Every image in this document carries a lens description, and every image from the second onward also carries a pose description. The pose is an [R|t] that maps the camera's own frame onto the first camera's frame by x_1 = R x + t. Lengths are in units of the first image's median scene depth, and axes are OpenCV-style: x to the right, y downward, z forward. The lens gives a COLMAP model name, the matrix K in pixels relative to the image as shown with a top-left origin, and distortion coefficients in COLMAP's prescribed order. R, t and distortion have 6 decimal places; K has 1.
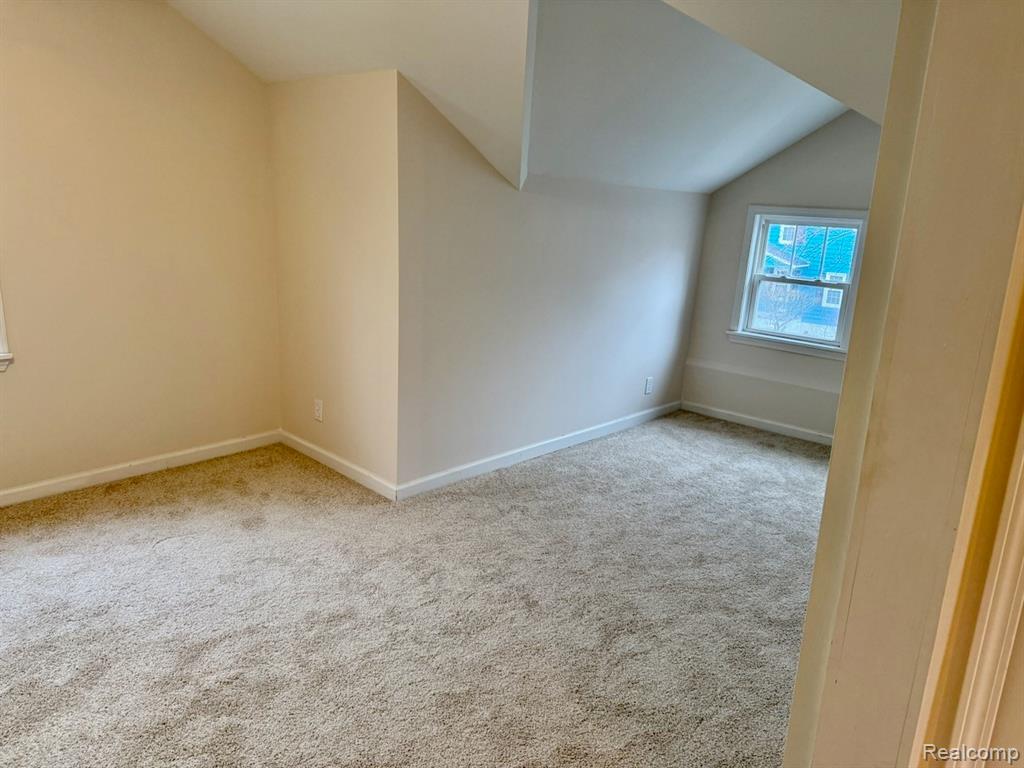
lens RADIAL K [[719.2, 0, 512.0], [0, 719.2, 373.7], [0, 0, 1]] dist [0.079716, -0.087400]
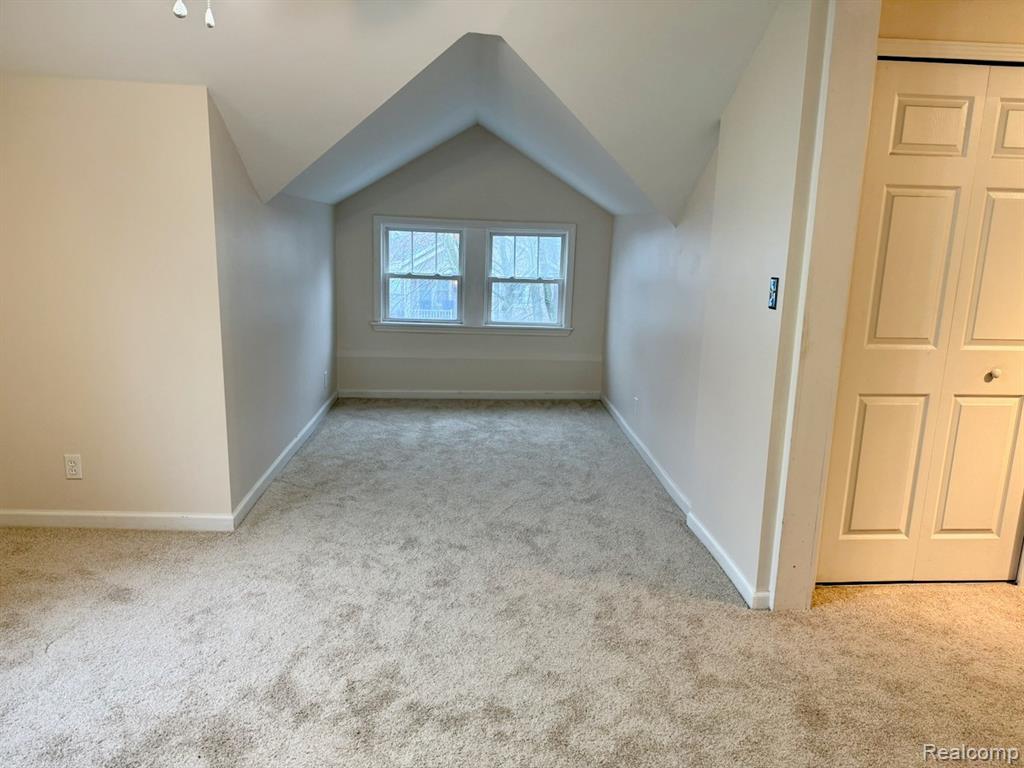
lens RADIAL K [[719.2, 0, 516.2], [0, 719.2, 353.9], [0, 0, 1]] dist [0.079716, -0.087400]
pose [[0.677797, -0.149146, 0.719964, -0.621384], [0.169347, 0.984550, 0.044528, -0.034621], [-0.715481, 0.091743, 0.692582, 0.049278]]
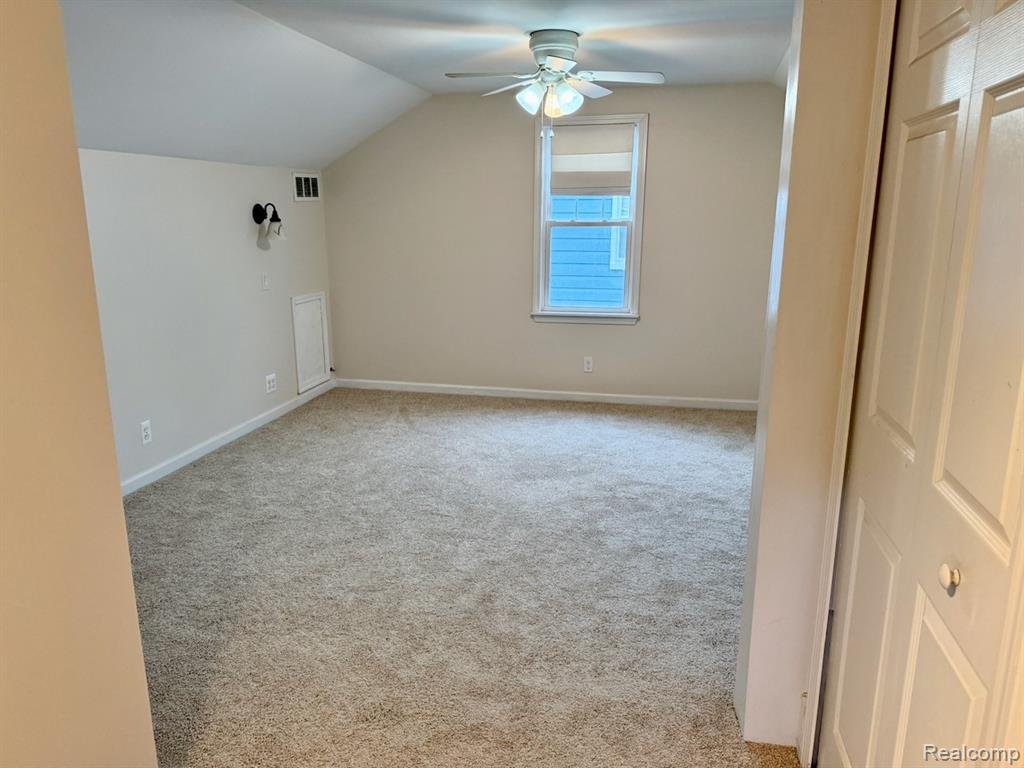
lens RADIAL K [[719.2, 0, 517.9], [0, 719.2, 378.8], [0, 0, 1]] dist [0.079716, -0.087400]
pose [[0.513834, 0.148166, -0.844998, 0.591747], [-0.174111, 0.982485, 0.066398, 0.055714], [0.840036, 0.113006, 0.530631, -0.096134]]
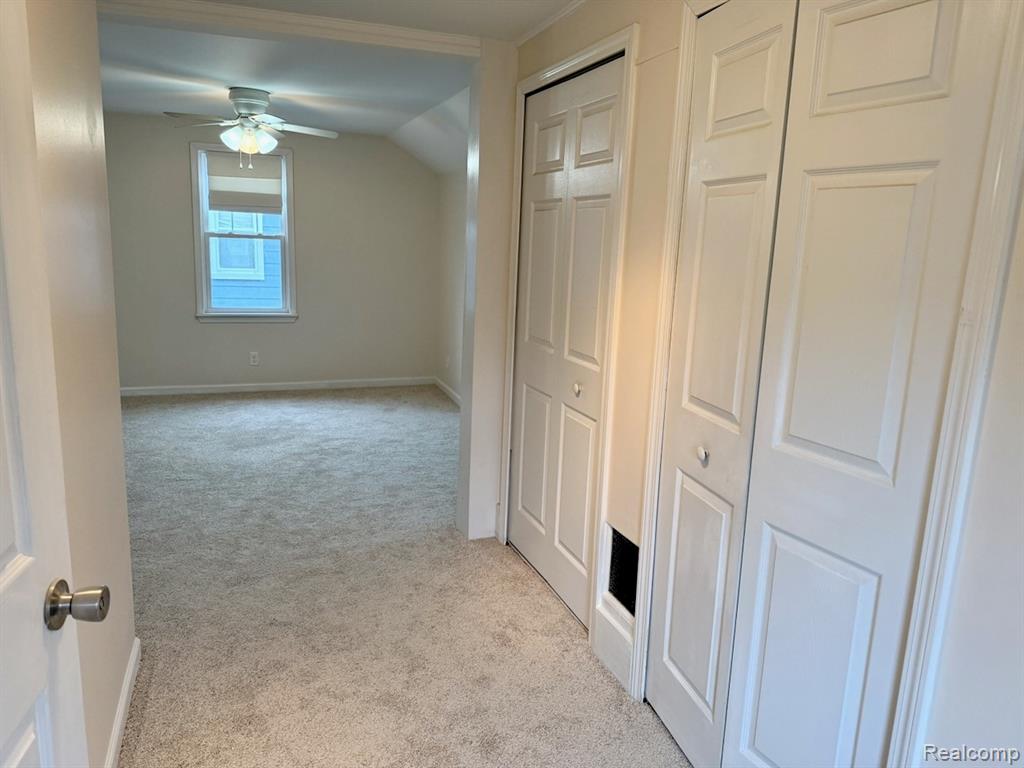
lens RADIAL K [[719.2, 0, 512.4], [0, 719.2, 375.5], [0, 0, 1]] dist [0.079716, -0.087400]
pose [[0.899945, 0.070423, -0.430279, 0.715145], [-0.094967, 0.994836, -0.035804, 0.155792], [0.425536, 0.073084, 0.901985, -0.532464]]
